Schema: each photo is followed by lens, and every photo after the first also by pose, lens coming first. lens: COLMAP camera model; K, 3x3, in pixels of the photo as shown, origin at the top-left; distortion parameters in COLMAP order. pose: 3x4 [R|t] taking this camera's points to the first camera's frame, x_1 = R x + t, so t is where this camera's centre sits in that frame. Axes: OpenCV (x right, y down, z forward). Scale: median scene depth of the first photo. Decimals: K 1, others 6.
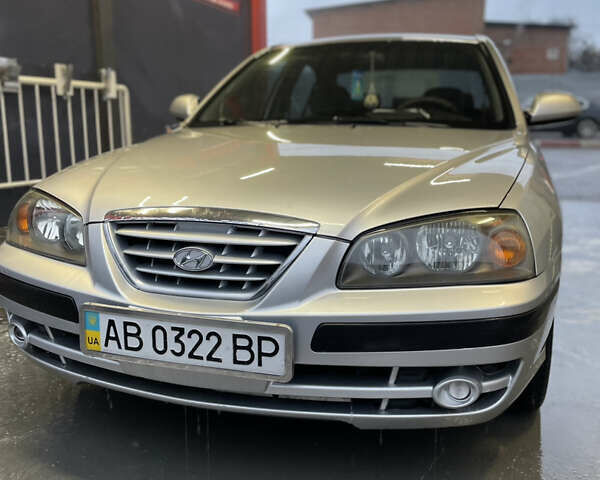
lens RADIAL K [[610.5, 0, 300.3], [0, 610.5, 228.1], [0, 0, 1]] dist [0.117278, -0.168819]
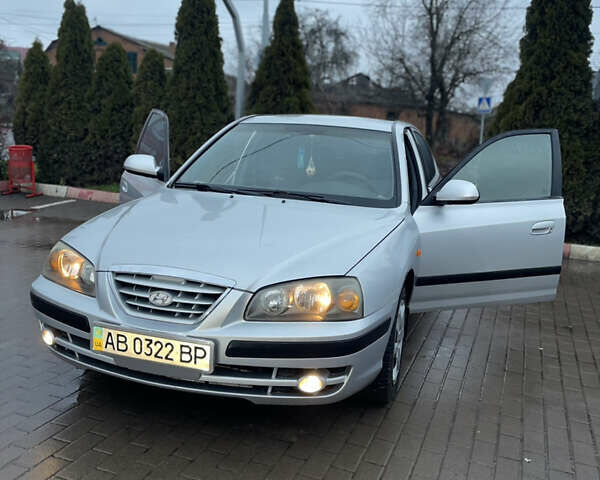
lens RADIAL K [[611.8, 0, 302.7], [0, 611.8, 240.1], [0, 0, 1]] dist [0.116857, -0.169985]
pose [[0.998775, 0.048462, 0.010025, 0.191286], [-0.048591, 0.998734, 0.013035, -0.151380], [-0.009380, -0.013506, 0.999865, -0.691646]]
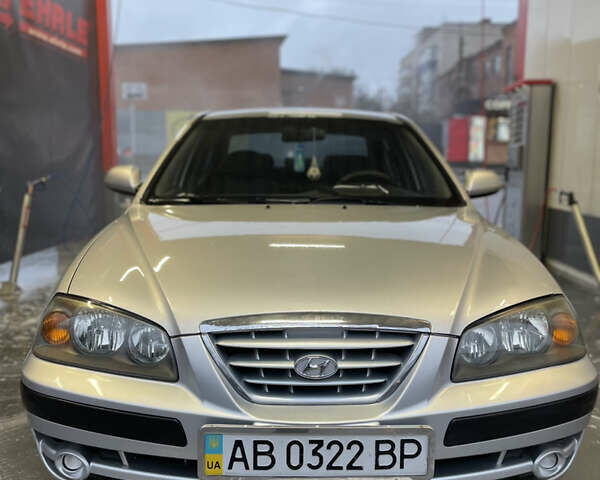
lens RADIAL K [[611.8, 0, 302.7], [0, 611.8, 240.1], [0, 0, 1]] dist [0.116857, -0.169985]
pose [[0.944417, -0.040114, 0.326295, -0.520010], [0.052812, 0.998149, -0.030147, -0.128744], [-0.324481, 0.045704, 0.944787, 0.048447]]
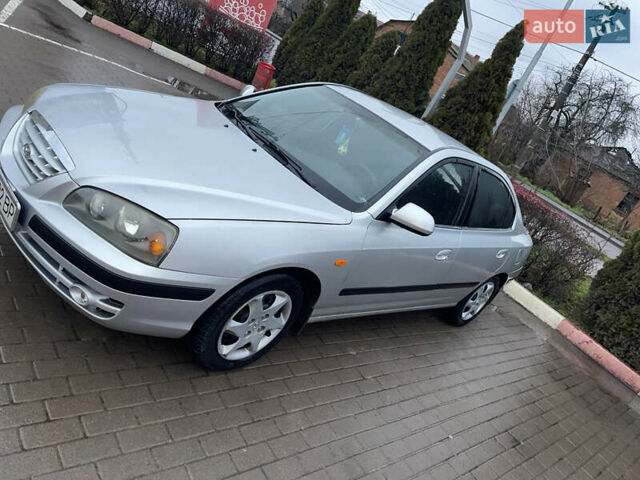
lens RADIAL K [[505.6, 0, 320.5], [0, 505.6, 239.3], [0, 0, 1]] dist [0.002306, 0.001314]
pose [[0.775246, 0.540244, -0.327307, 1.109870], [-0.514987, 0.840626, 0.167737, -0.422576], [0.365761, 0.038522, 0.929911, -0.053647]]
